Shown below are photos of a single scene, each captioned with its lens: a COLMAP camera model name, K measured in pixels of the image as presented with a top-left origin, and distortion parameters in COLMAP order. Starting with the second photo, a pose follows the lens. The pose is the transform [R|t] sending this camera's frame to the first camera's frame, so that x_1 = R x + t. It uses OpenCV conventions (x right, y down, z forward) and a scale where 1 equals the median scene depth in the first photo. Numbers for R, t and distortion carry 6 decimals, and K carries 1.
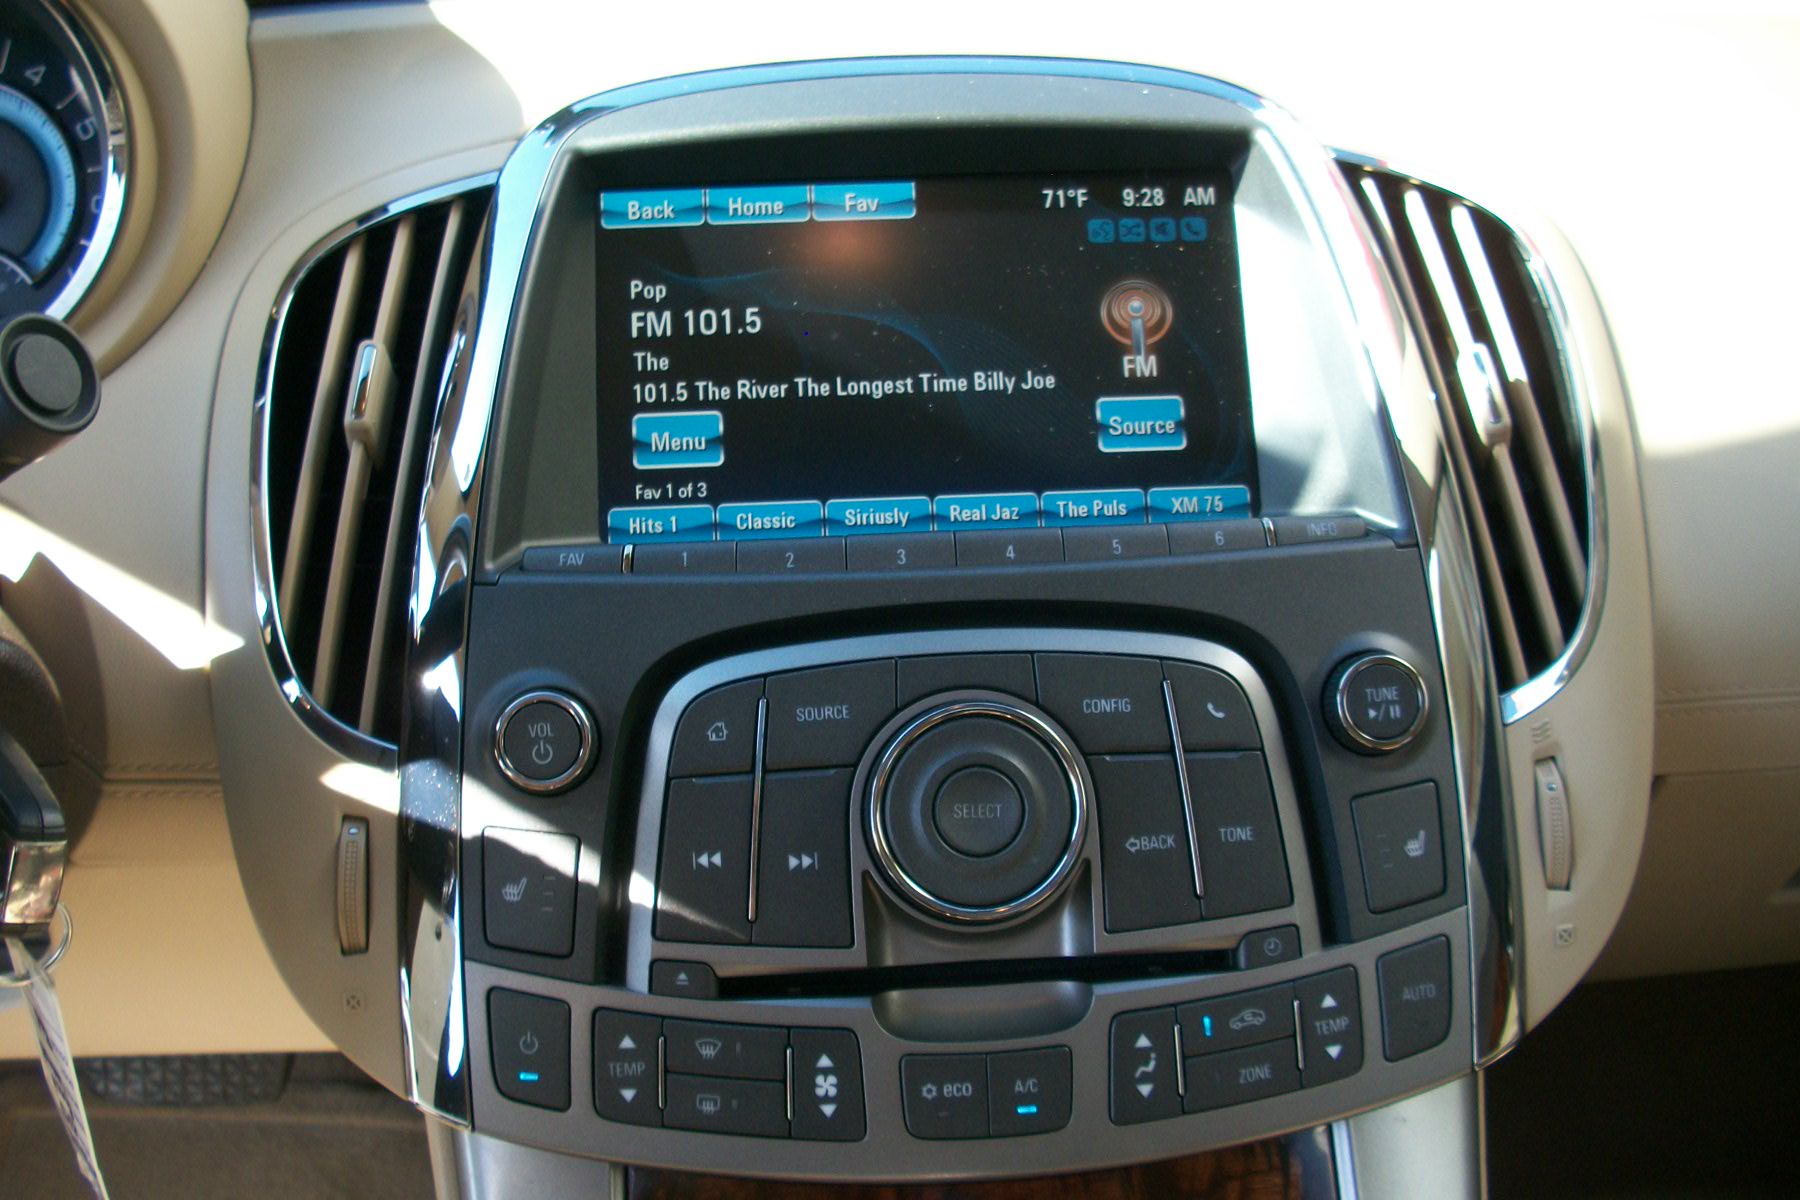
lens RADIAL K [[1928.9, 0, 900.0], [0, 1928.9, 600.0], [0, 0, 1]] dist [-0.171505, 0.002207]
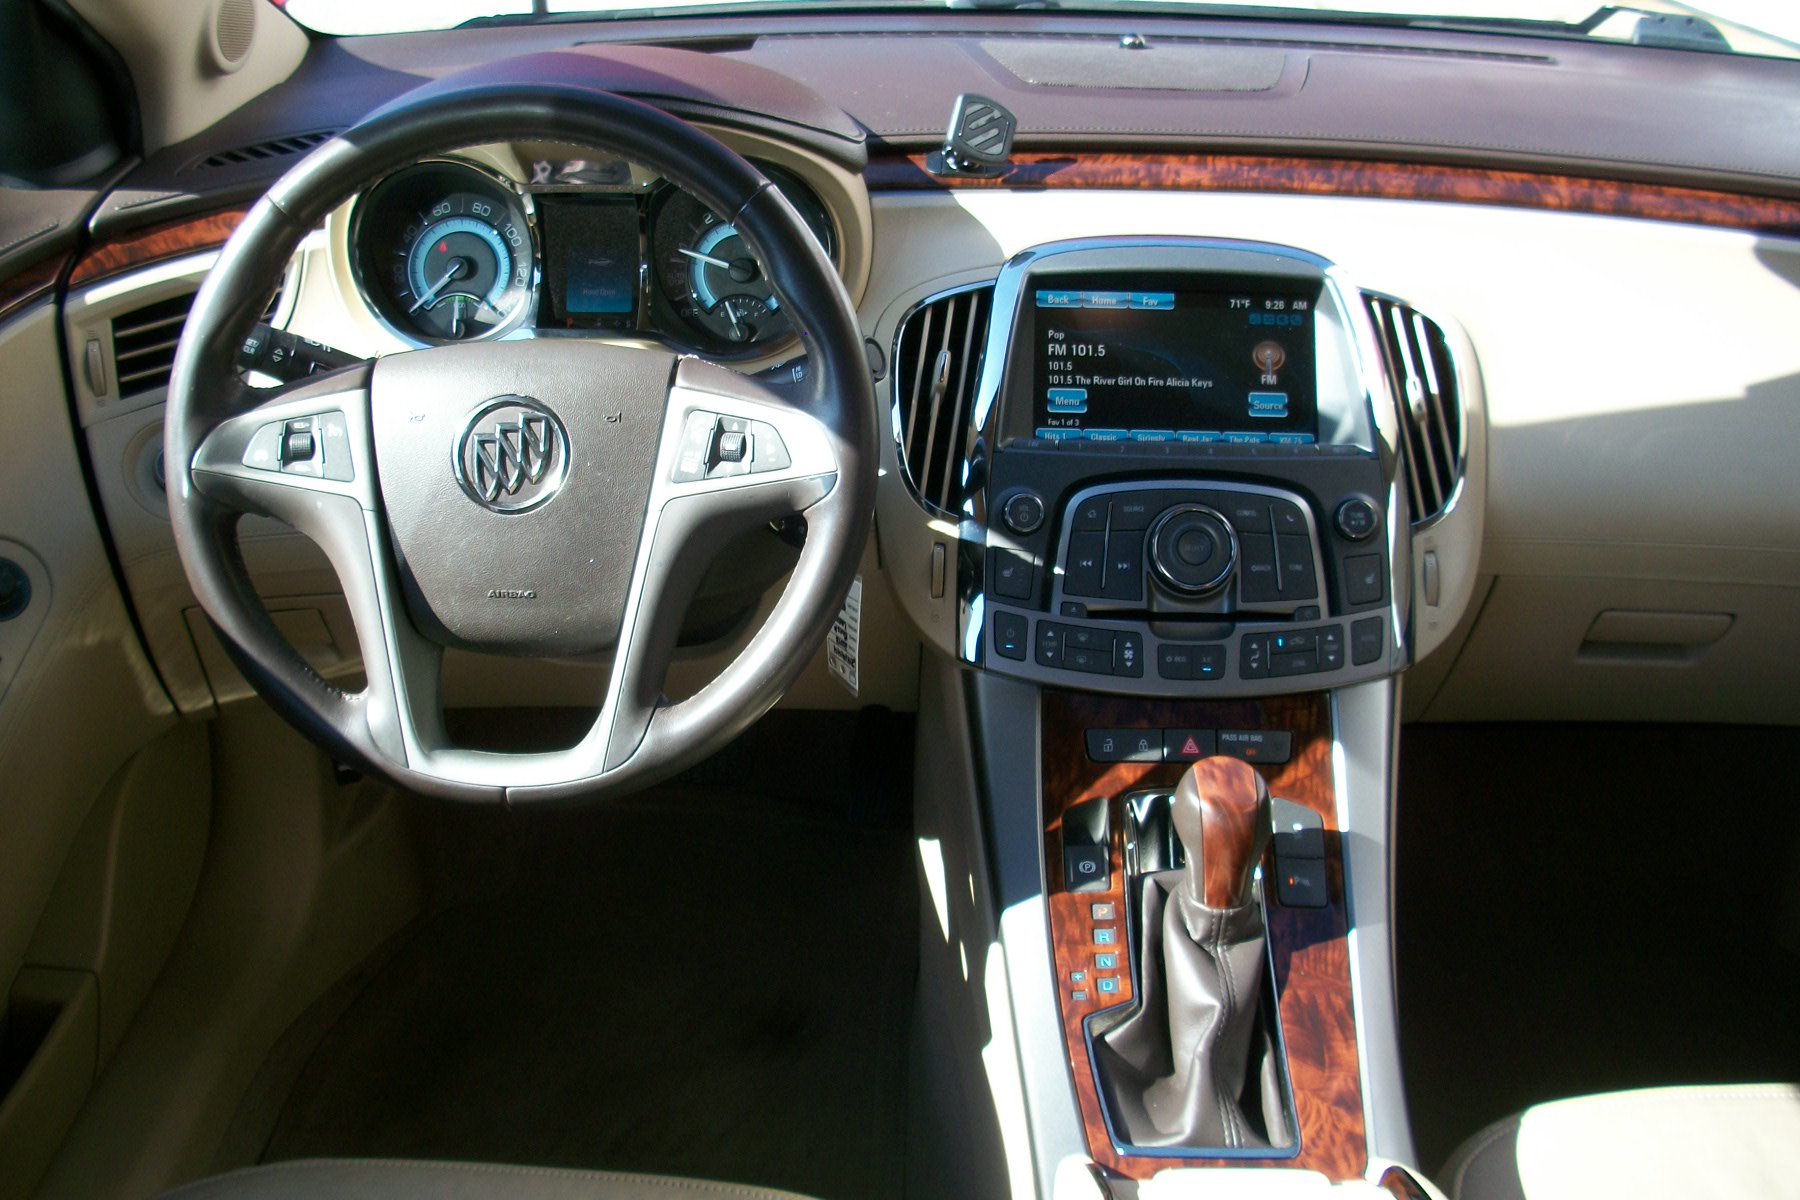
lens RADIAL K [[1928.9, 0, 900.0], [0, 1928.9, 600.0], [0, 0, 1]] dist [-0.171505, 0.002207]
pose [[0.995774, 0.057606, -0.071523, -0.153841], [-0.057652, 0.998336, 0.001429, 0.185915], [0.071486, 0.002701, 0.997438, -1.490859]]
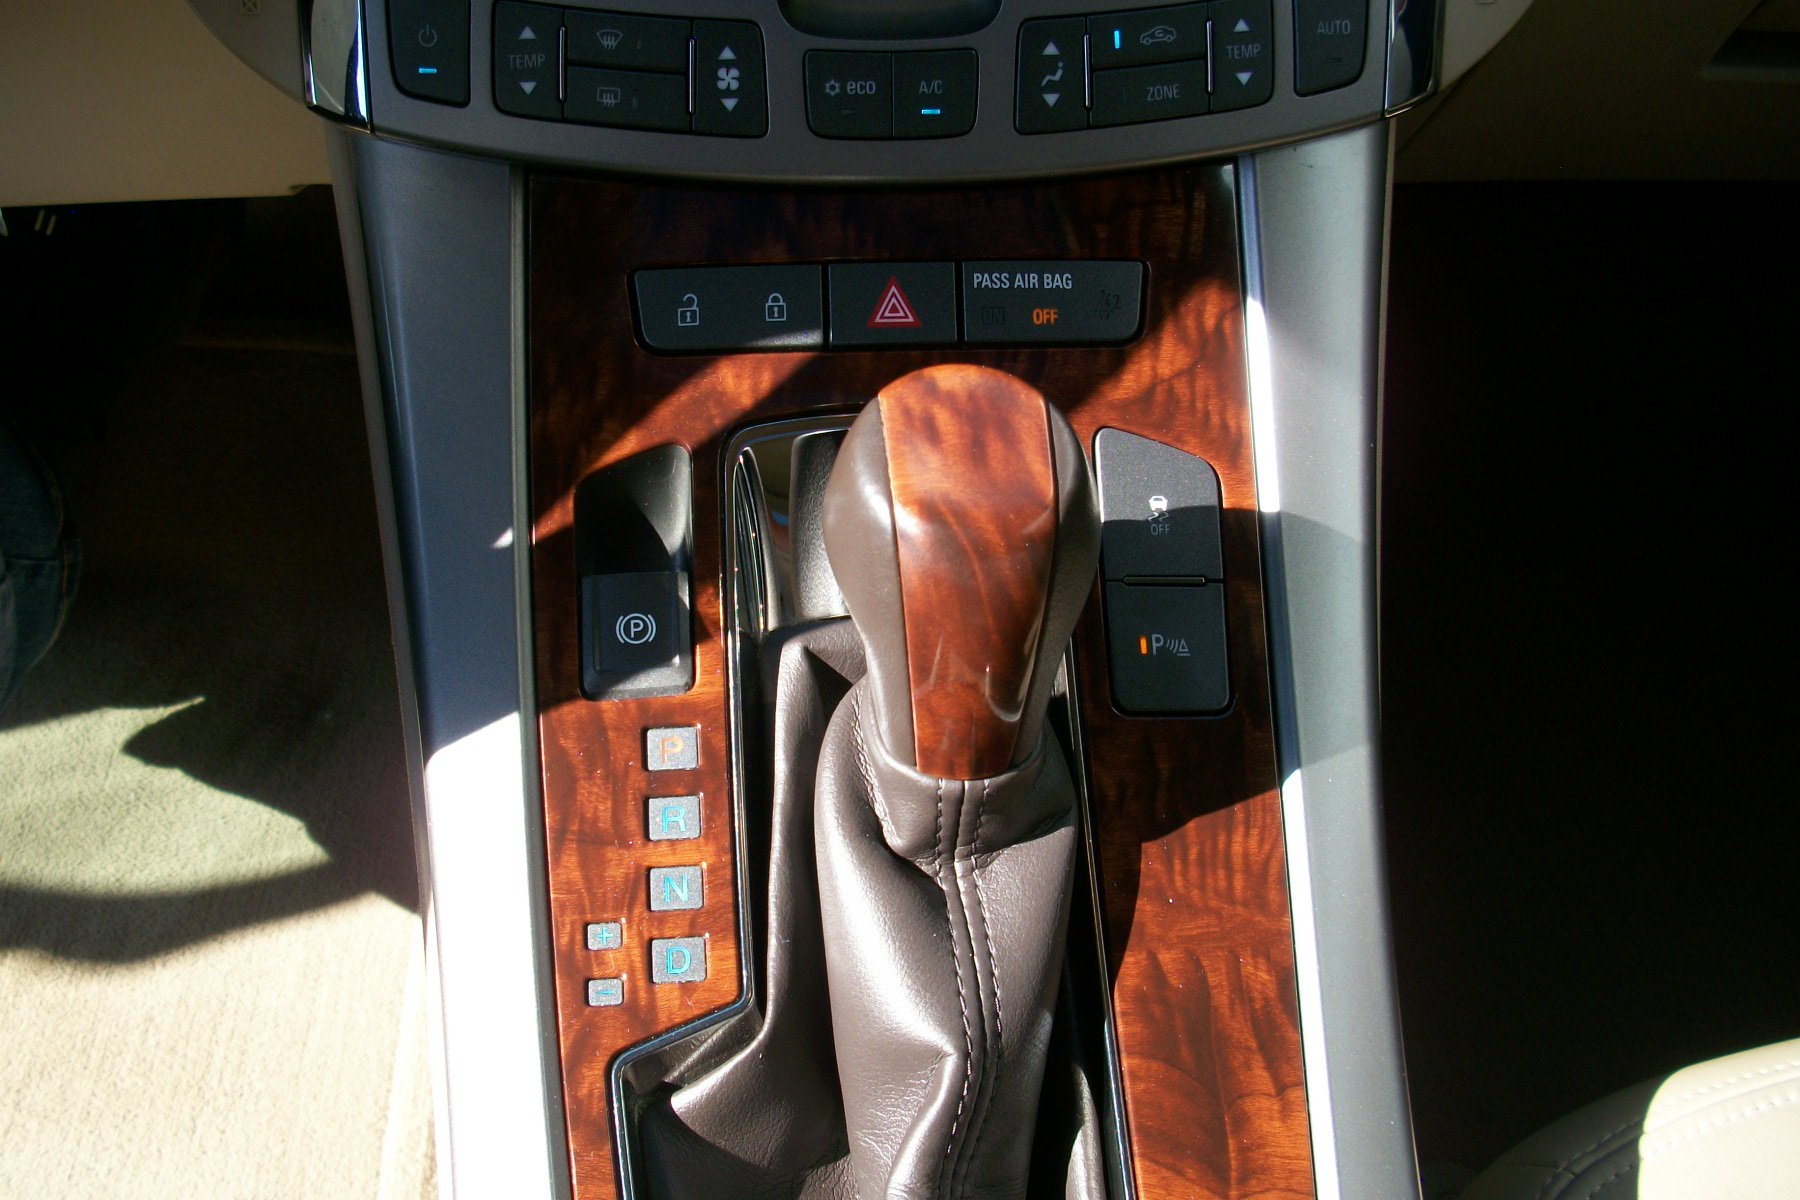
lens RADIAL K [[1928.9, 0, 900.0], [0, 1928.9, 600.0], [0, 0, 1]] dist [-0.171505, 0.002207]
pose [[0.999078, 0.027335, 0.033106, 0.023592], [-0.036278, 0.949878, 0.310507, 0.191169], [-0.022959, -0.311422, 0.949994, -0.020132]]
